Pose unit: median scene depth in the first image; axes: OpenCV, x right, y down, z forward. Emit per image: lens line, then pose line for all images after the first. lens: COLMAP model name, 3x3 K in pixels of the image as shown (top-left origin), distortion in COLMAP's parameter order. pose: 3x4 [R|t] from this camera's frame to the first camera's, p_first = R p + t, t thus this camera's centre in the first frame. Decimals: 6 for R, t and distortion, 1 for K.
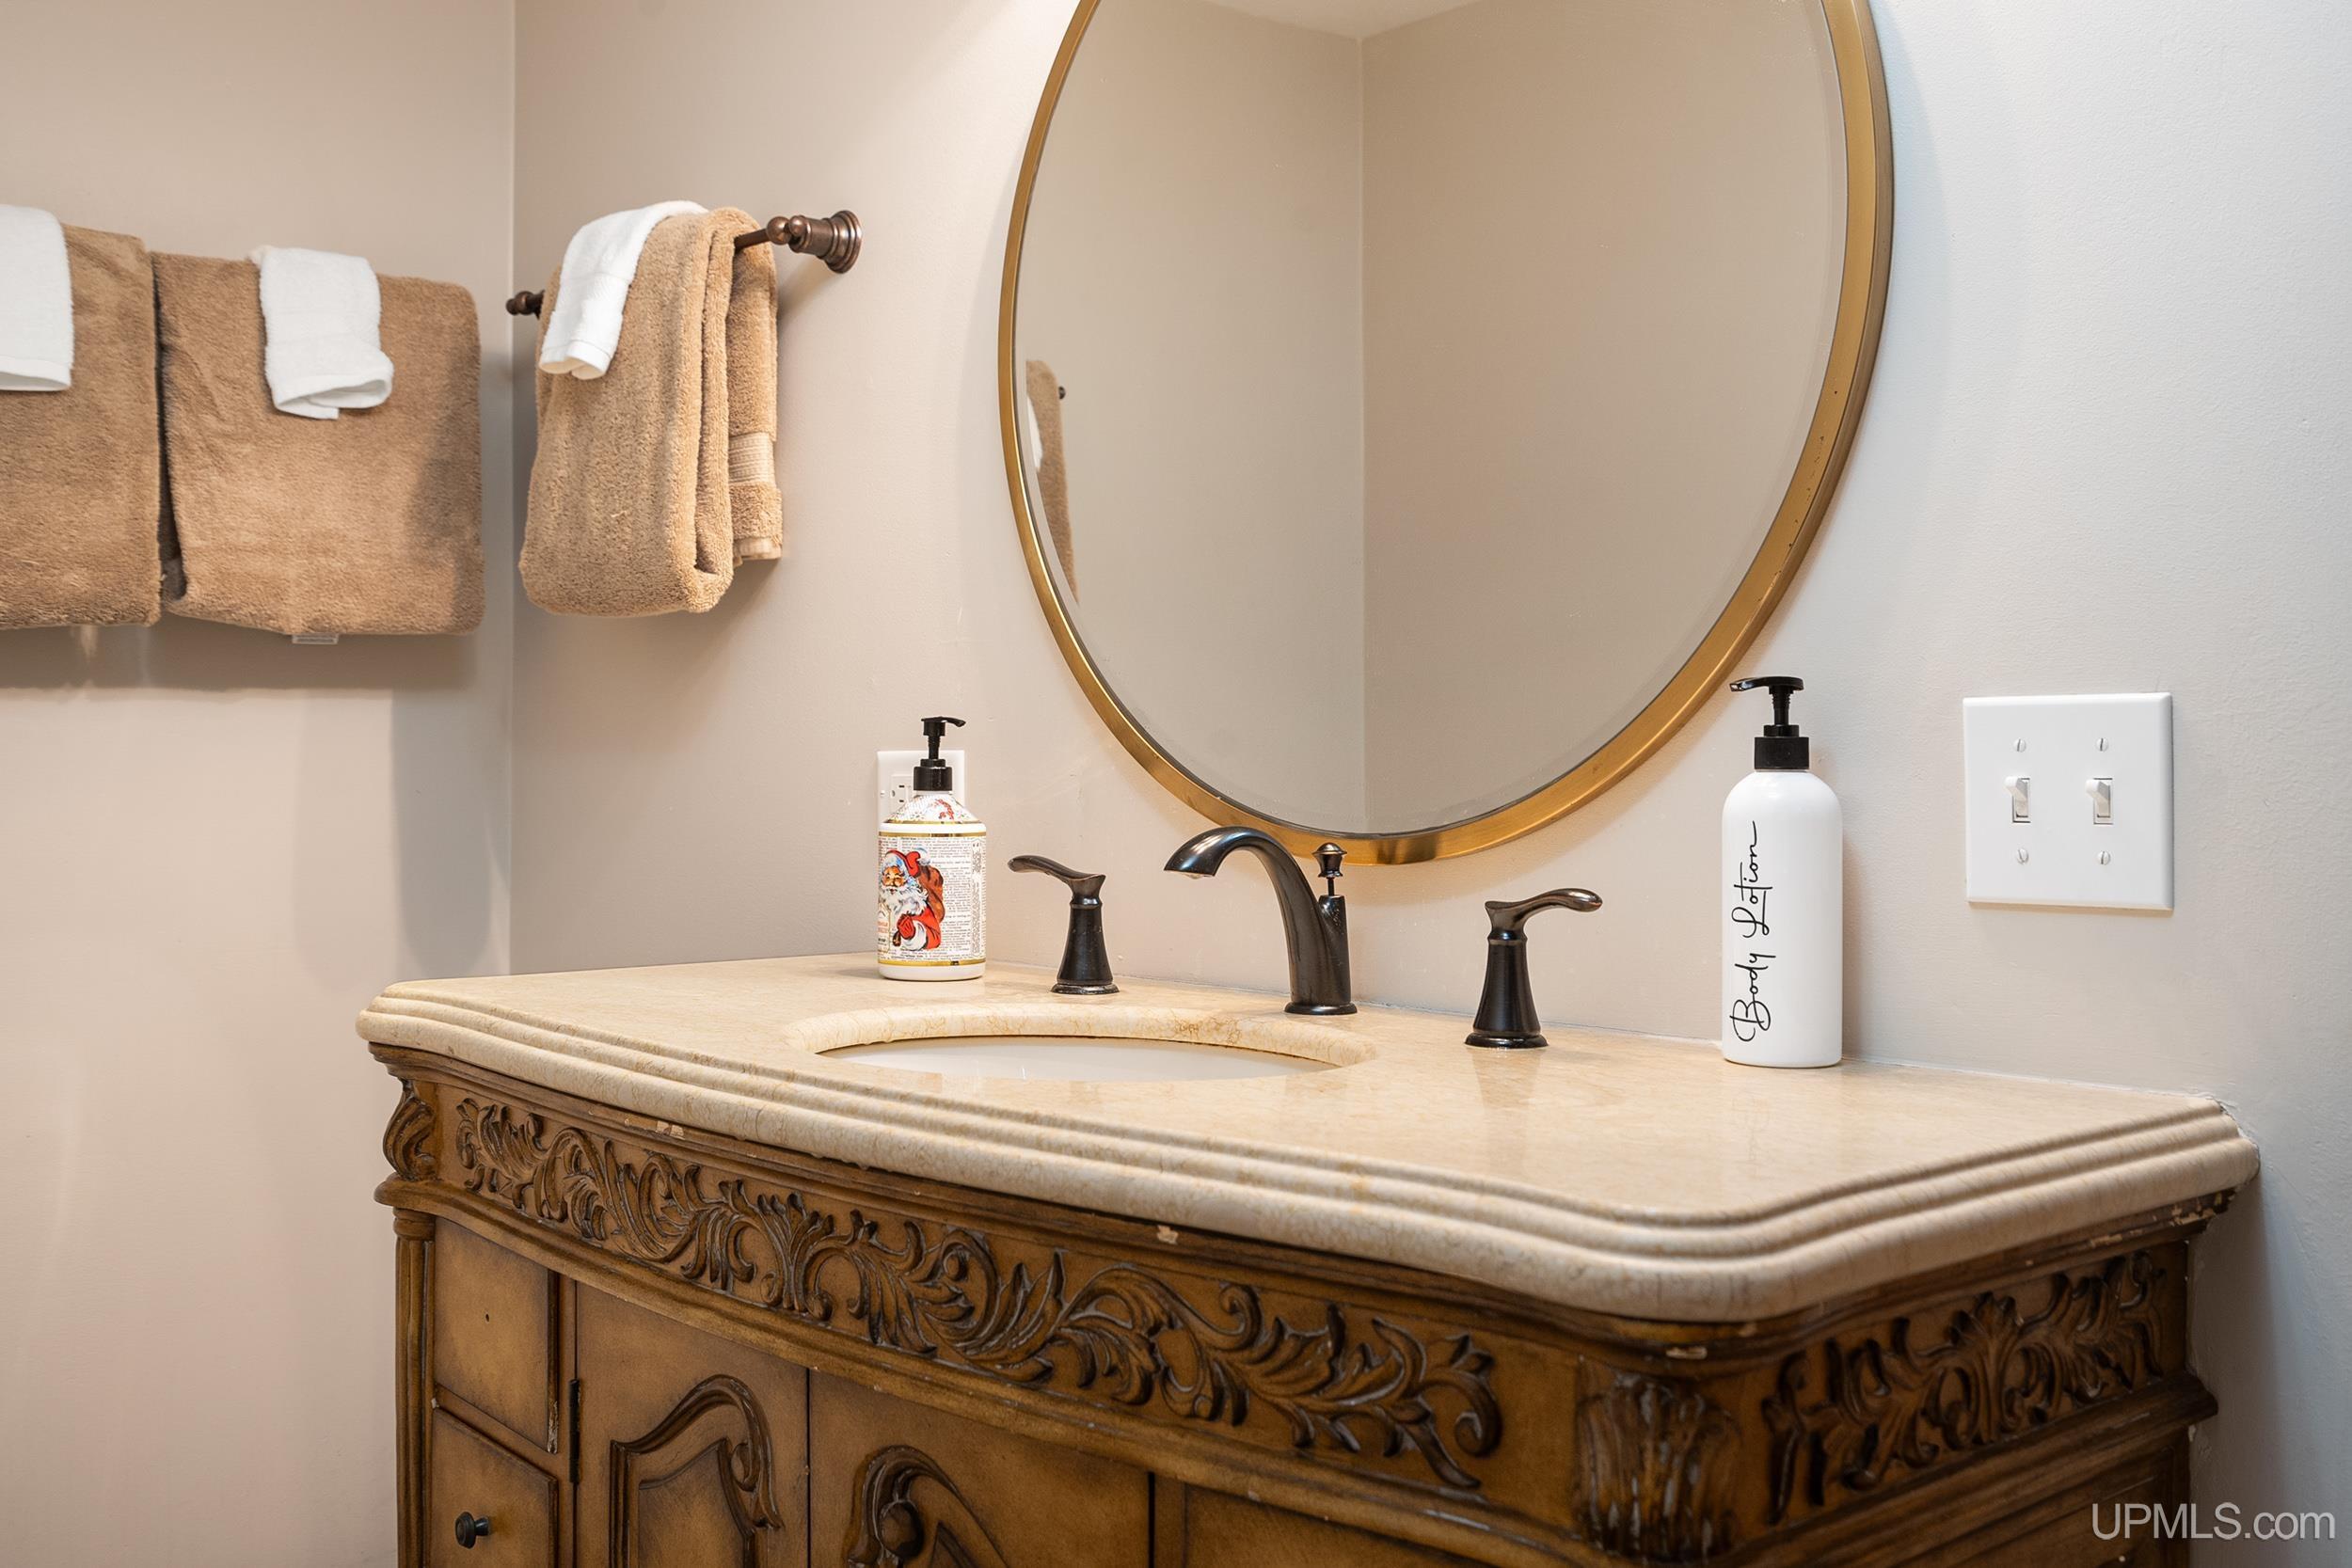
lens RADIAL K [[2370.6, 0, 1176.0], [0, 2370.6, 784.0], [0, 0, 1]] dist [0.001261, 0.003149]
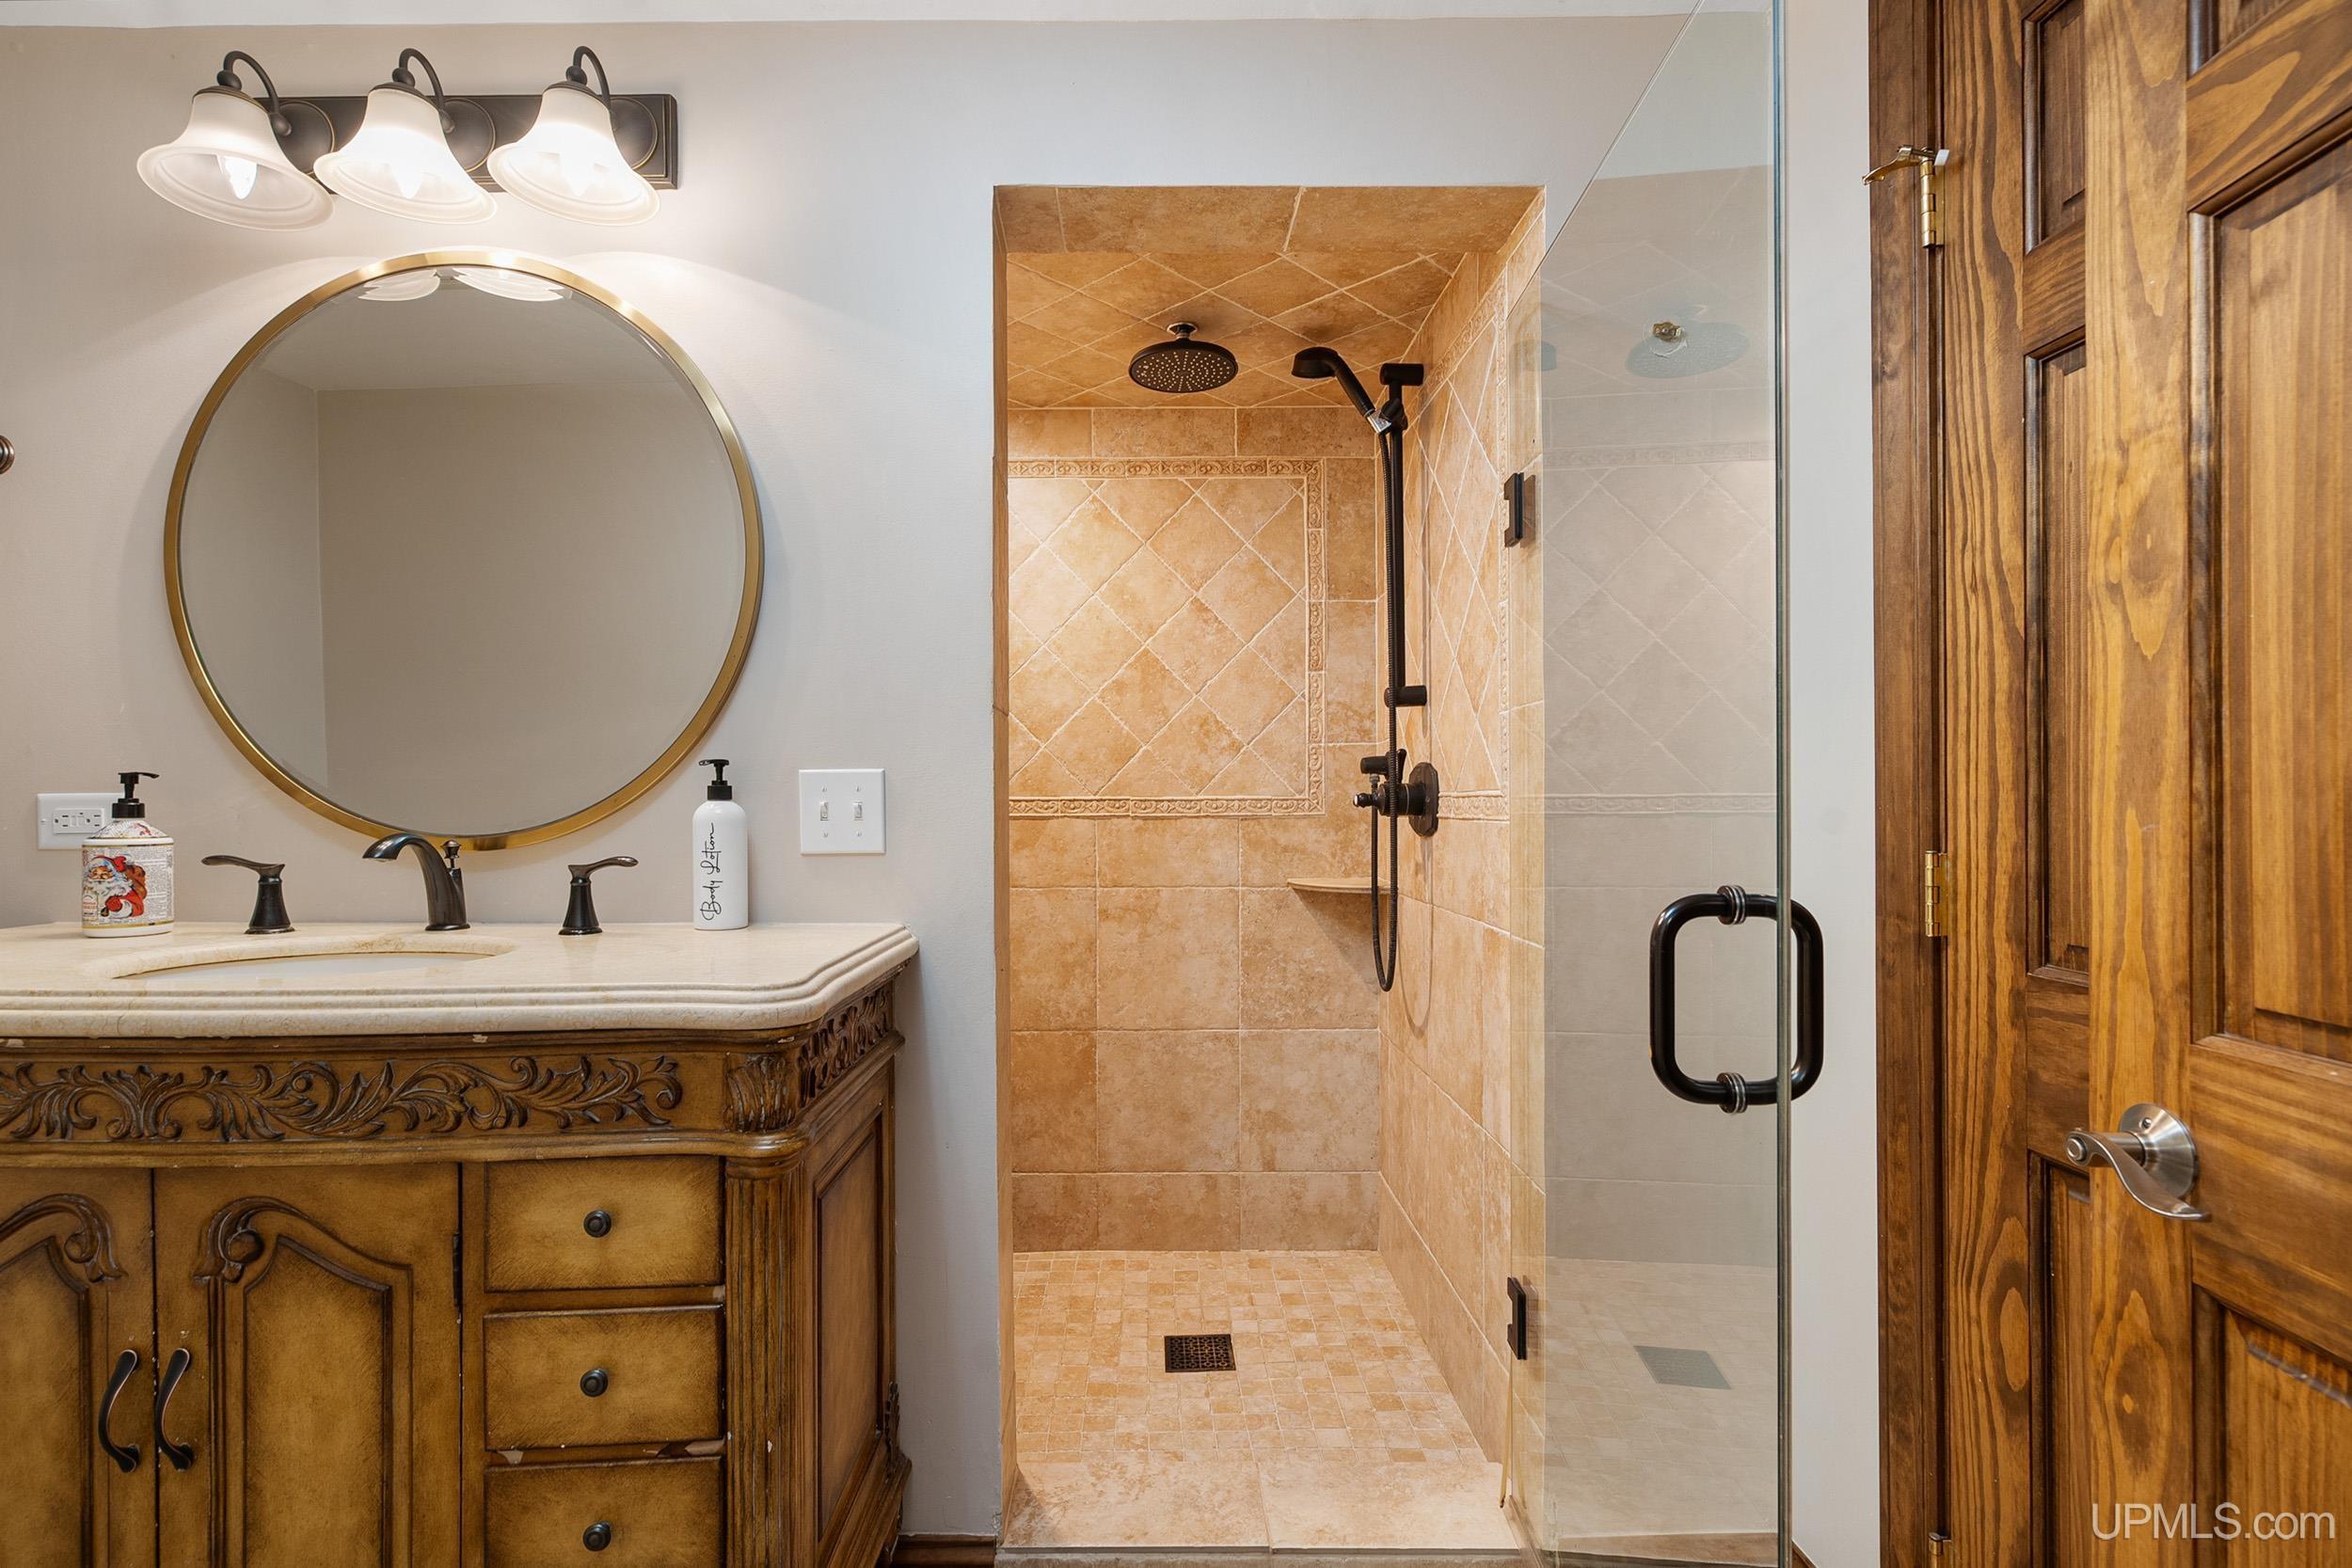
lens RADIAL K [[1111.6, 0, 1176.0], [0, 1111.6, 784.0], [0, 0, 1]] dist [0.000779, 0.000267]
pose [[0.667306, 0.000621, 0.744784, -0.274916], [0.012843, 0.999841, -0.012341, -0.002756], [-0.744673, 0.017801, 0.667192, -0.048741]]
